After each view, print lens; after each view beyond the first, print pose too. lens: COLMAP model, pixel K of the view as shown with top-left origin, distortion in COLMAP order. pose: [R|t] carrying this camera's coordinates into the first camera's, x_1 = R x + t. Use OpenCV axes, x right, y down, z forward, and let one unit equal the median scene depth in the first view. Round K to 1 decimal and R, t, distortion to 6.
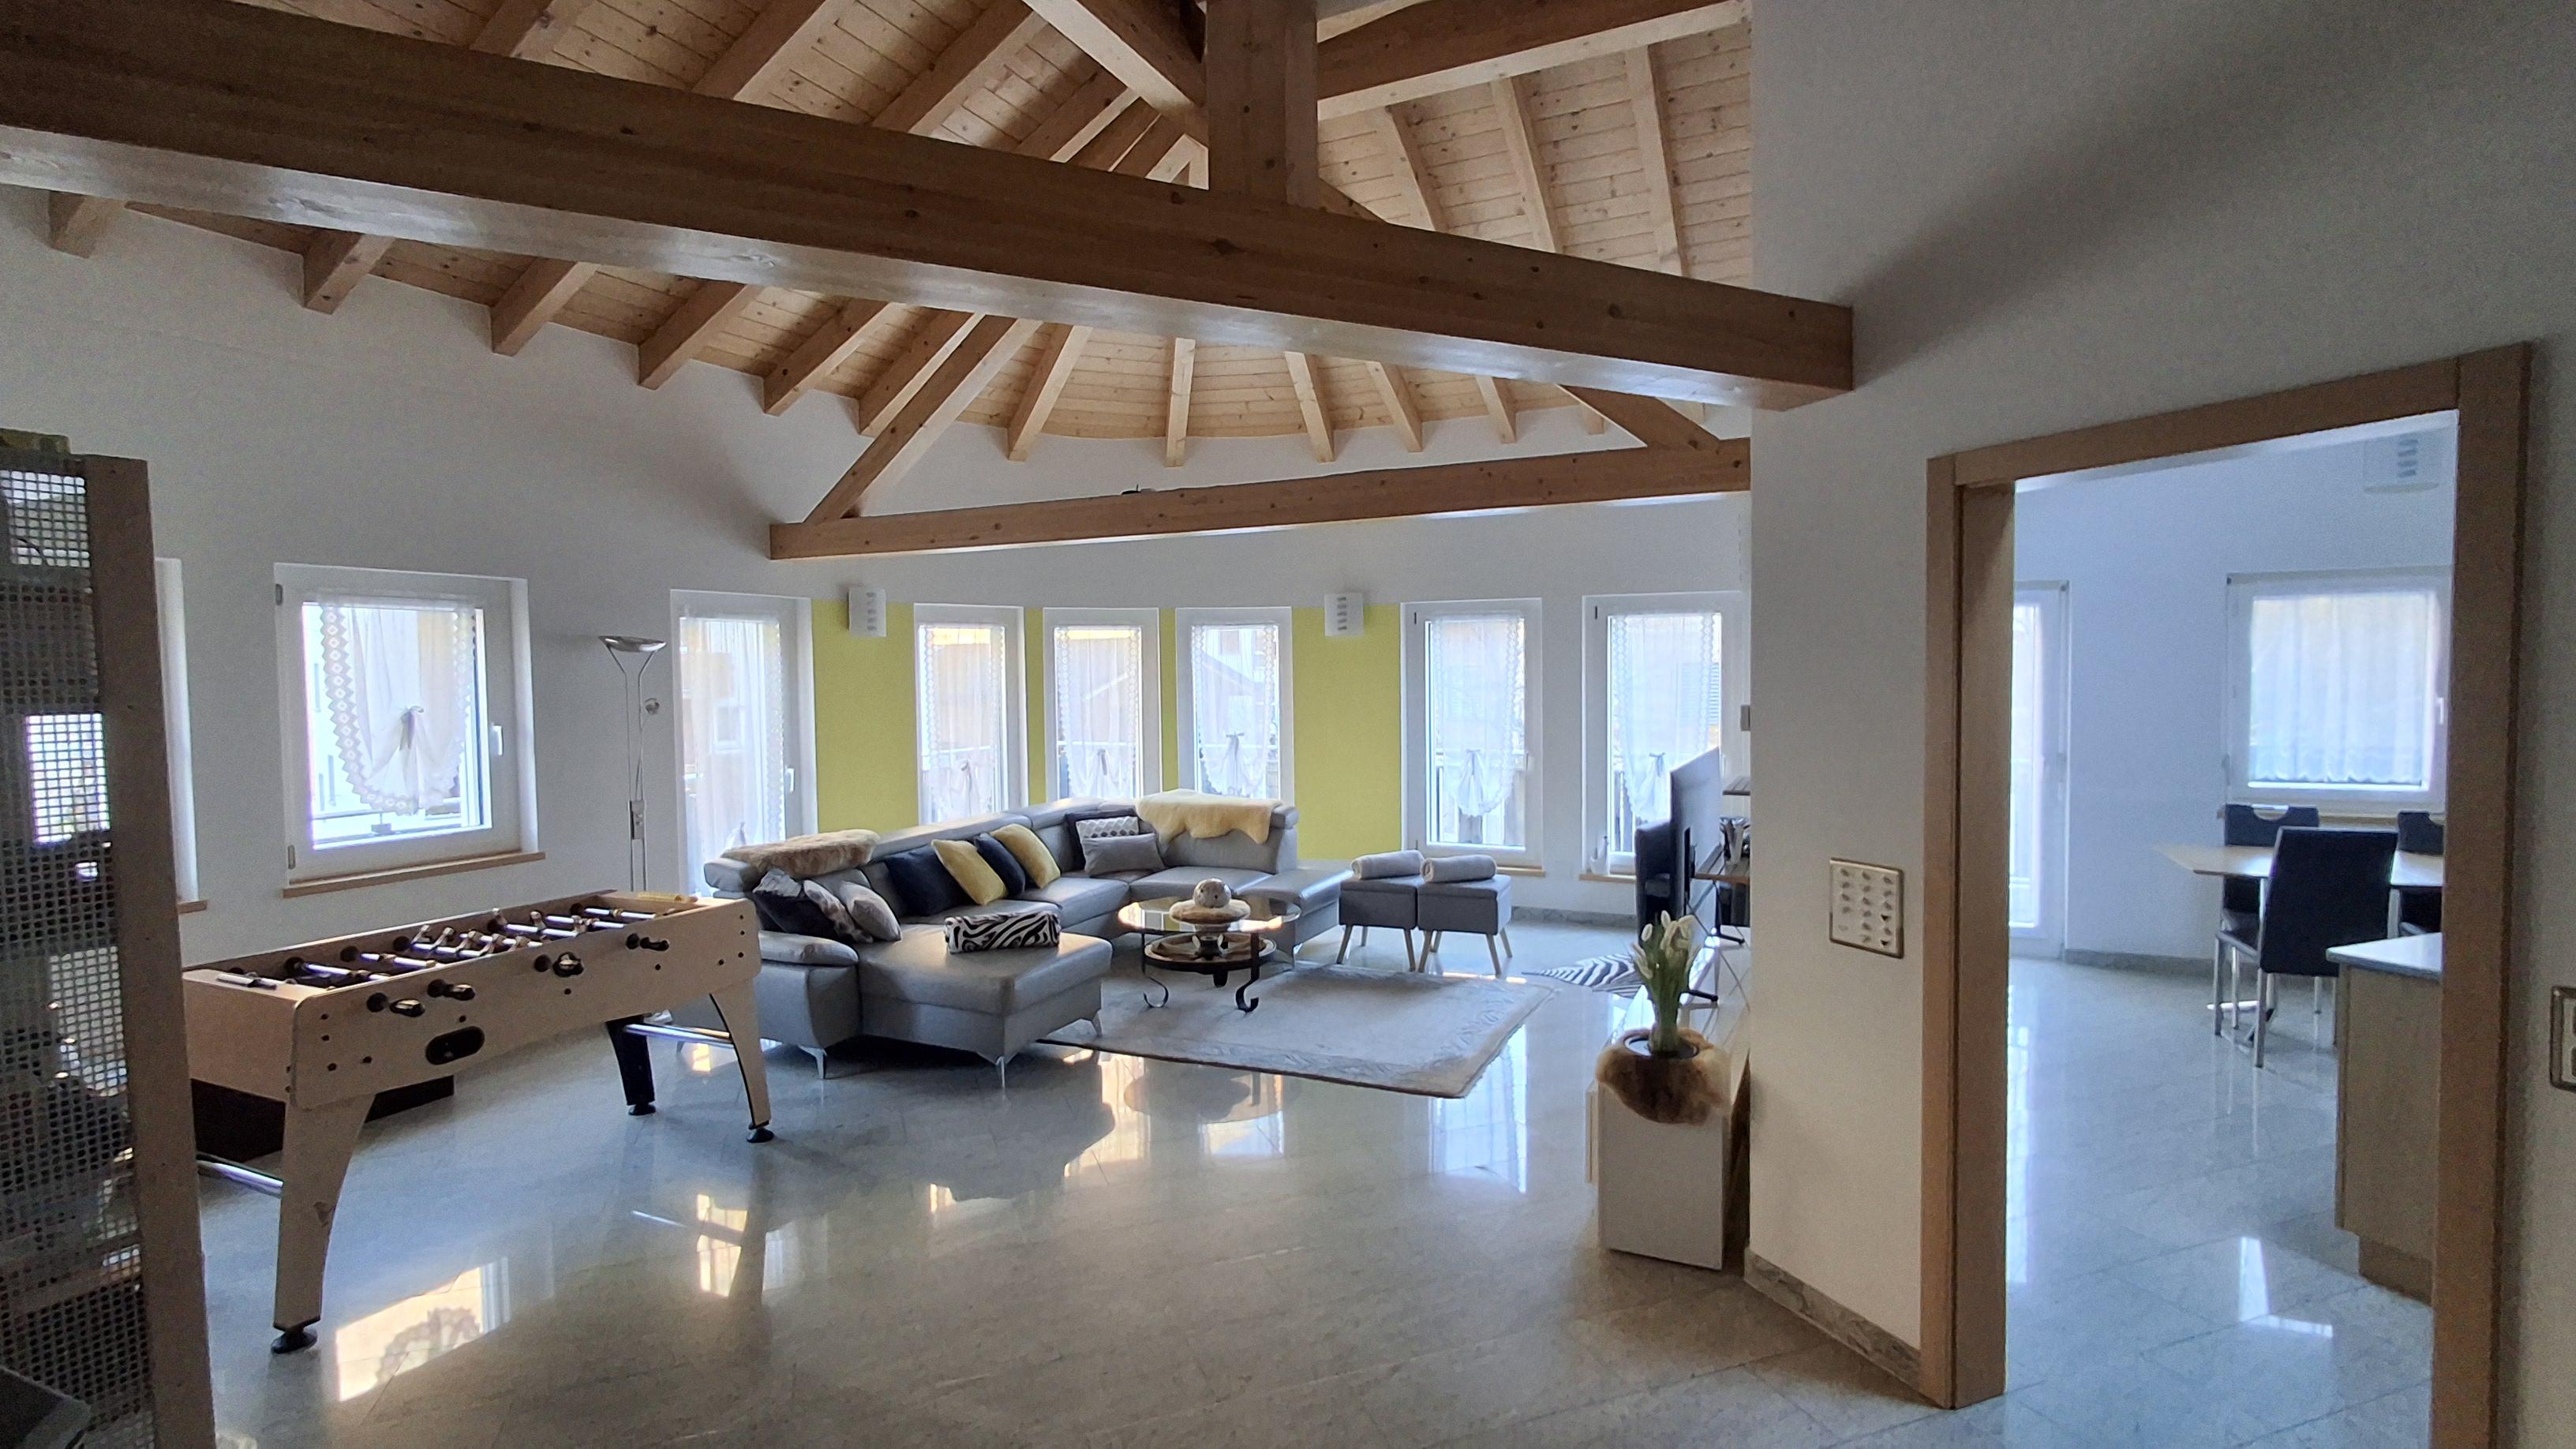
lens RADIAL K [[1215.9, 0, 1273.0], [0, 1215.9, 736.9], [0, 0, 1]] dist [0.010631, -0.000724]
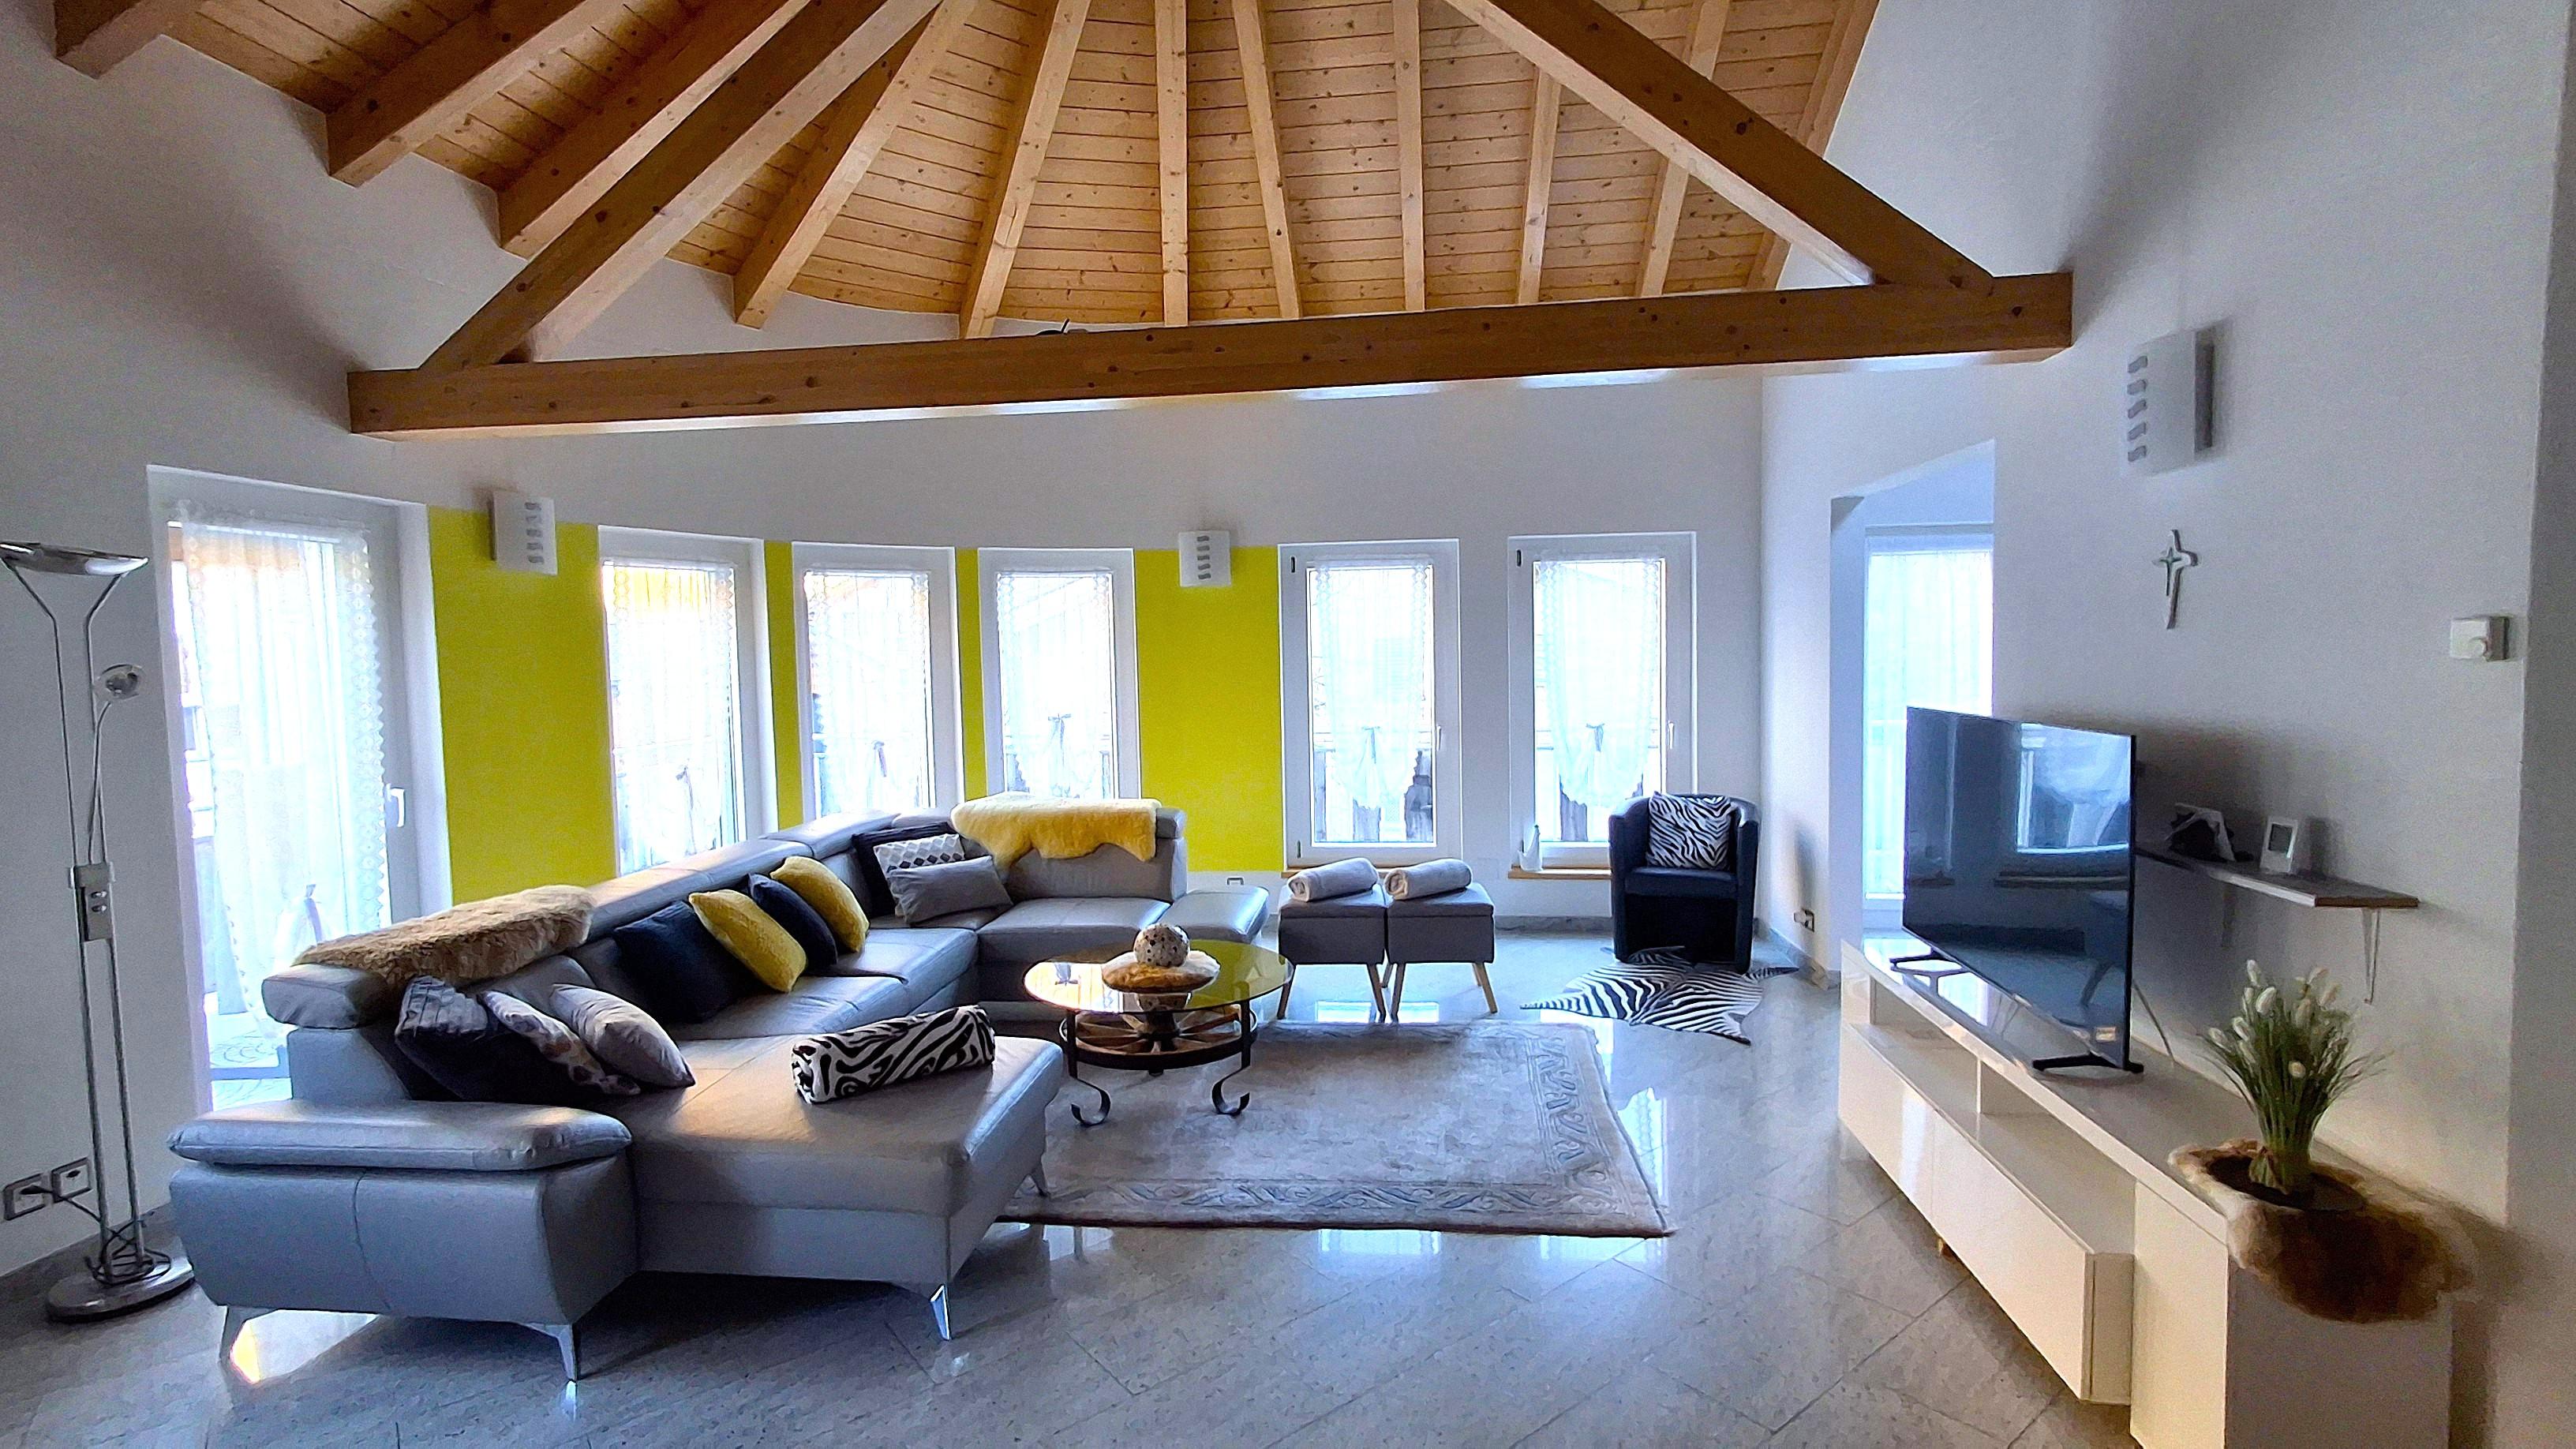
lens RADIAL K [[1215.9, 0, 1289.4], [0, 1215.9, 729.4], [0, 0, 1]] dist [0.010631, -0.000724]
pose [[0.947636, -0.029940, 0.317945, -0.181116], [0.028442, 0.999552, 0.009354, 0.003864], [-0.318082, 0.000179, 0.948063, 0.308615]]
